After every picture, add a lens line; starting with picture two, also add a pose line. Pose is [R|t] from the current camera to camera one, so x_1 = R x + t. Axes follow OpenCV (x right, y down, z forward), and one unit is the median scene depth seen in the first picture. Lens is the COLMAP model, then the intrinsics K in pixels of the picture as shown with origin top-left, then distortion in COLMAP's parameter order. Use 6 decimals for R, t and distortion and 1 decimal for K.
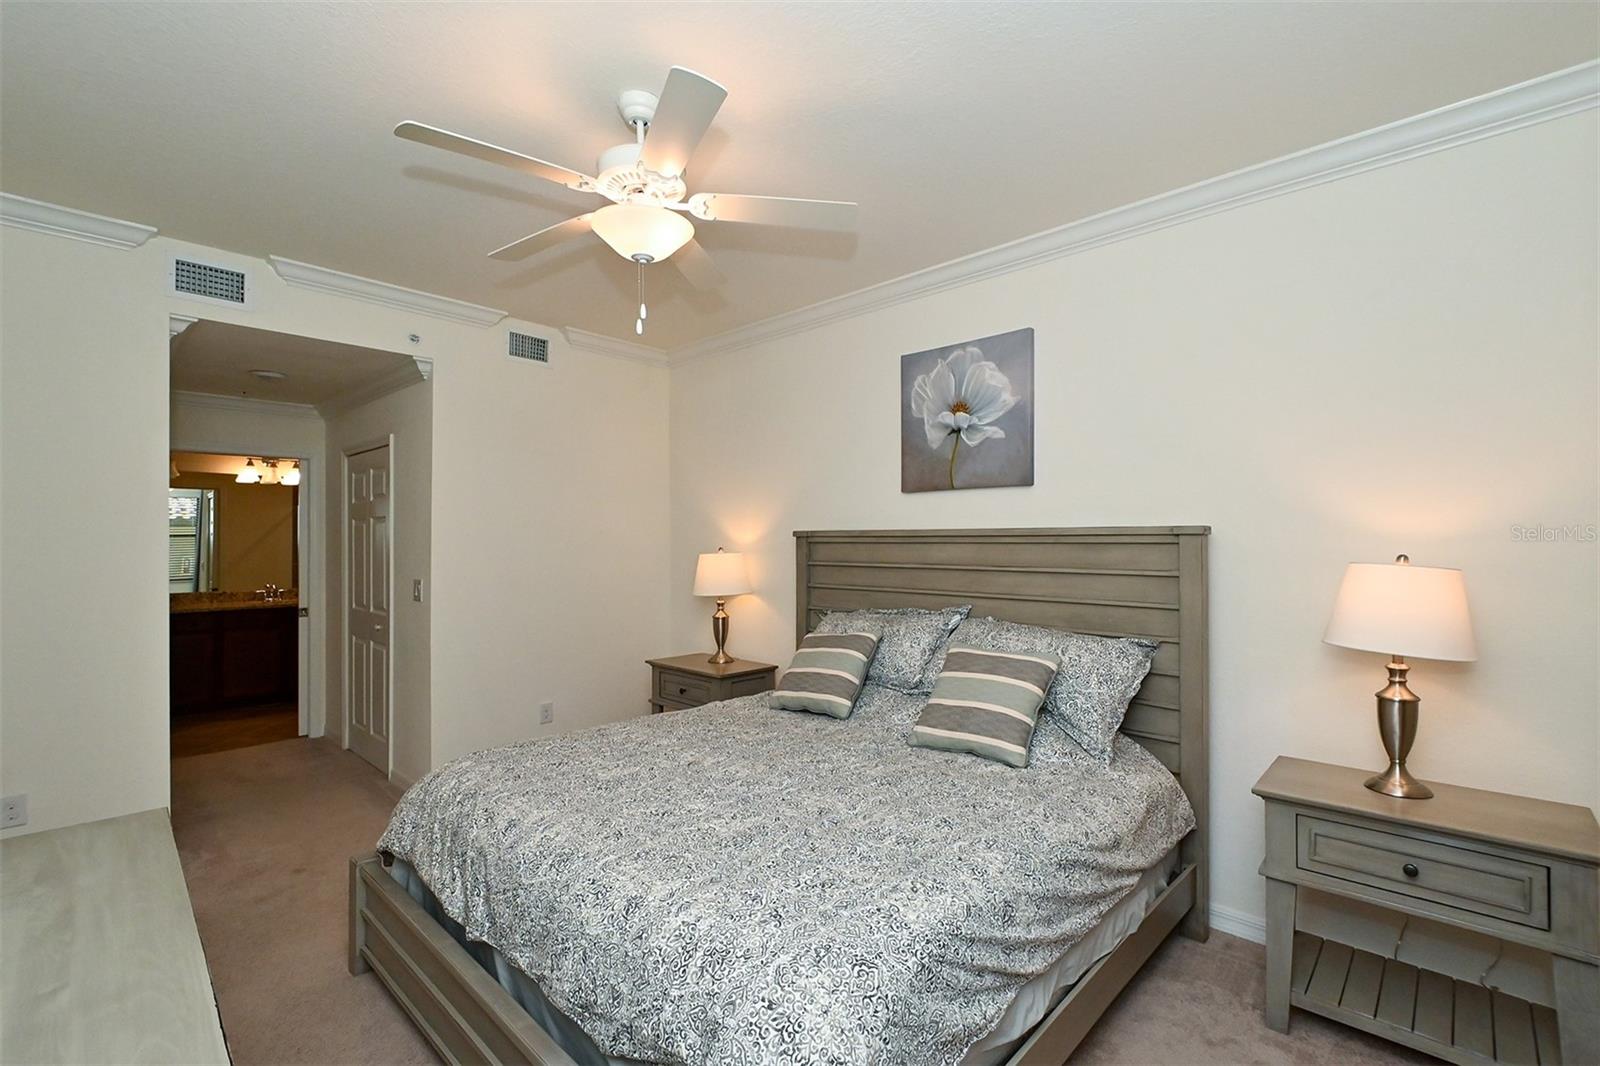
lens RADIAL K [[736.8, 0, 818.7], [0, 736.8, 540.8], [0, 0, 1]] dist [0.027136, -0.000346]
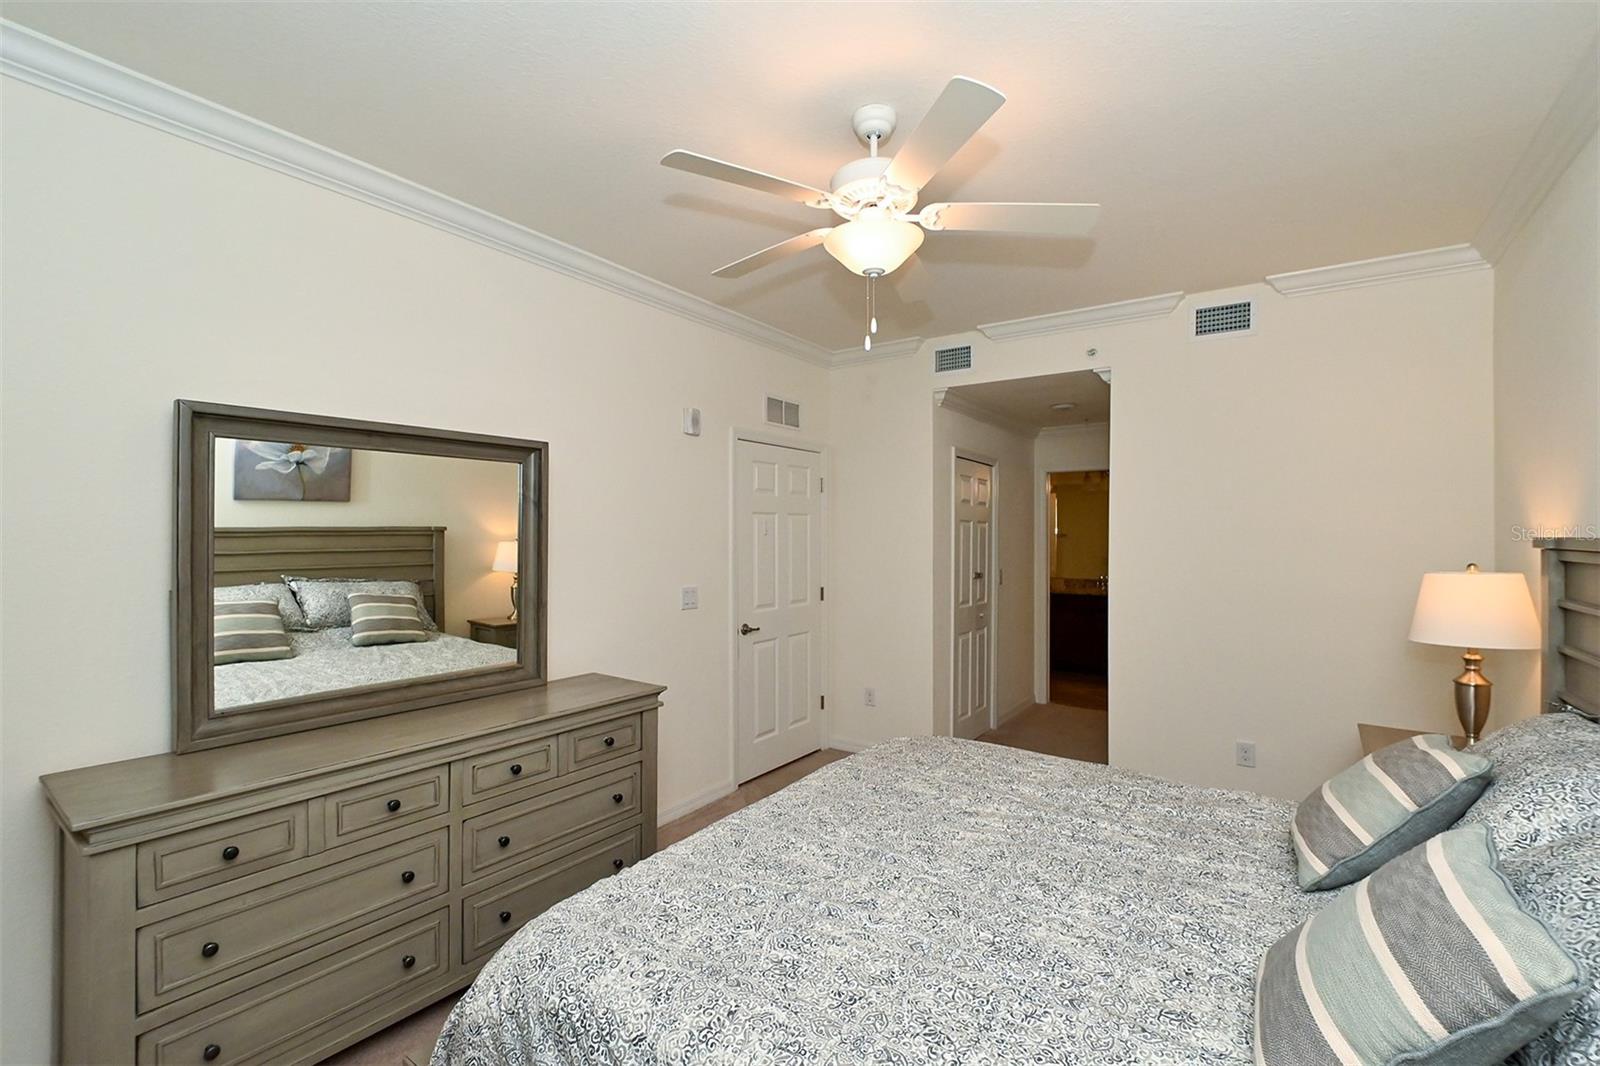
lens RADIAL K [[707.2, 0, 793.5], [0, 707.2, 530.2], [0, 0, 1]] dist [-0.002806, -0.001073]
pose [[0.117270, -0.005866, -0.993083, 0.243898], [-0.006309, 0.999958, -0.006652, -0.008783], [0.993080, 0.007046, 0.117228, 0.271721]]
